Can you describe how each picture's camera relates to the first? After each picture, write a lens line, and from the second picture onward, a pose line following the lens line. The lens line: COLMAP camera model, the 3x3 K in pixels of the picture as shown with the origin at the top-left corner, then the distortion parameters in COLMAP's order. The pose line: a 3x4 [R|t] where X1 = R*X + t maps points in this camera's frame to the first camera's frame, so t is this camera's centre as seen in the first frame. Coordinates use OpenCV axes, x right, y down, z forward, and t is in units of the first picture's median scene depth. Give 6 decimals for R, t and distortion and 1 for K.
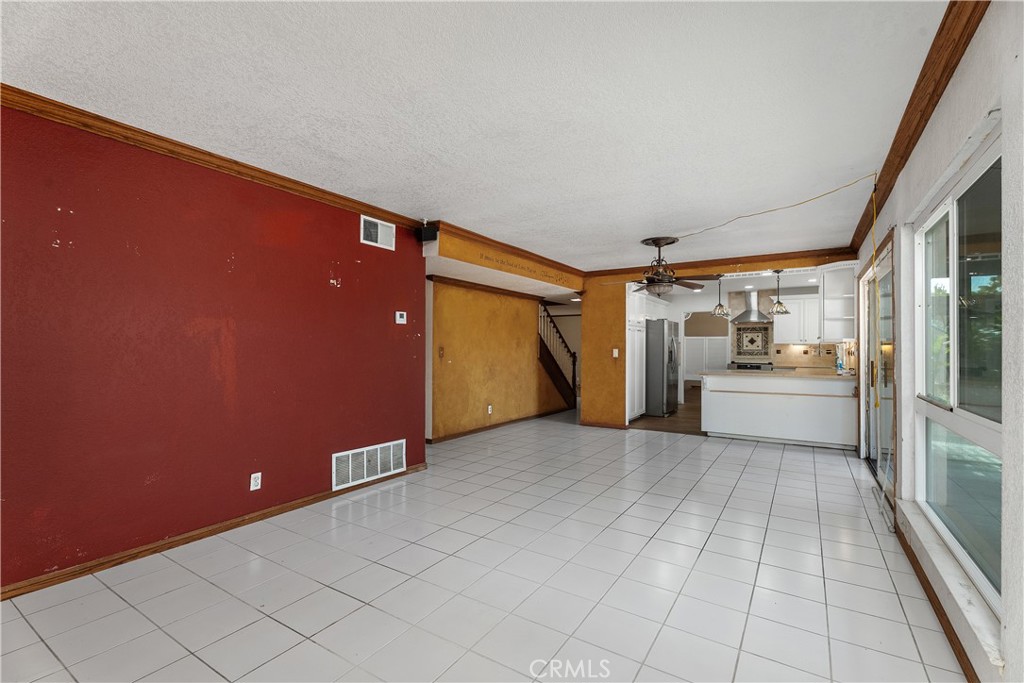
lens RADIAL K [[454.4, 0, 504.7], [0, 454.4, 345.8], [0, 0, 1]] dist [-0.000028, -0.000340]
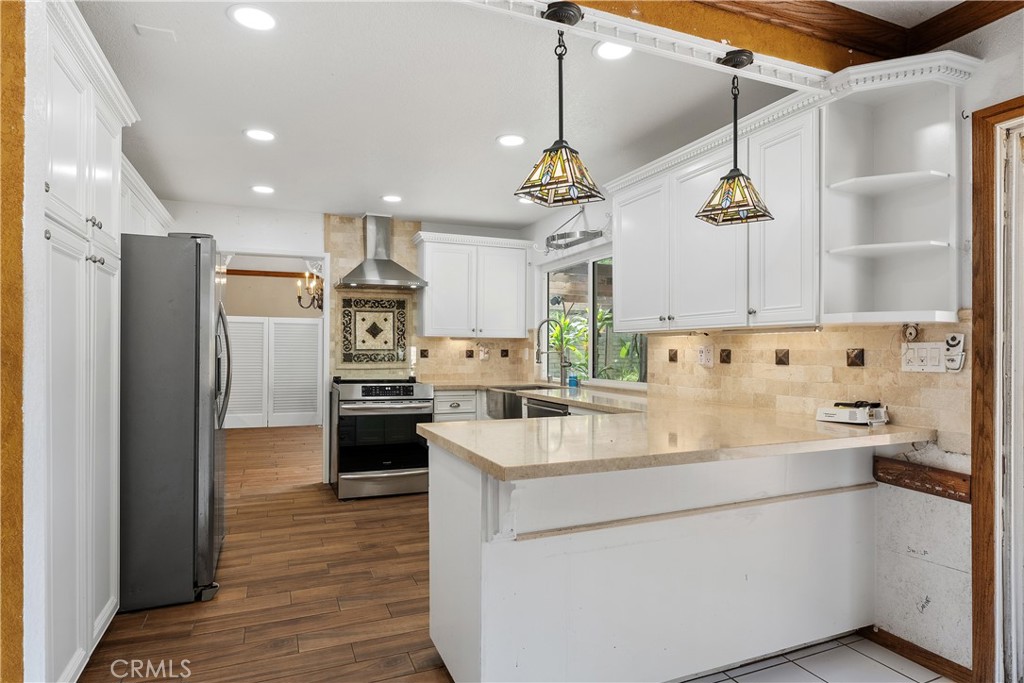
lens RADIAL K [[587.5, 0, 512.0], [0, 587.5, 341.5], [0, 0, 1]] dist [-0.002848, -0.000740]
pose [[0.570647, 0.006605, 0.821169, 0.148993], [-0.002945, 0.999978, -0.005996, 0.003949], [-0.821190, 0.001003, 0.570654, 0.561850]]
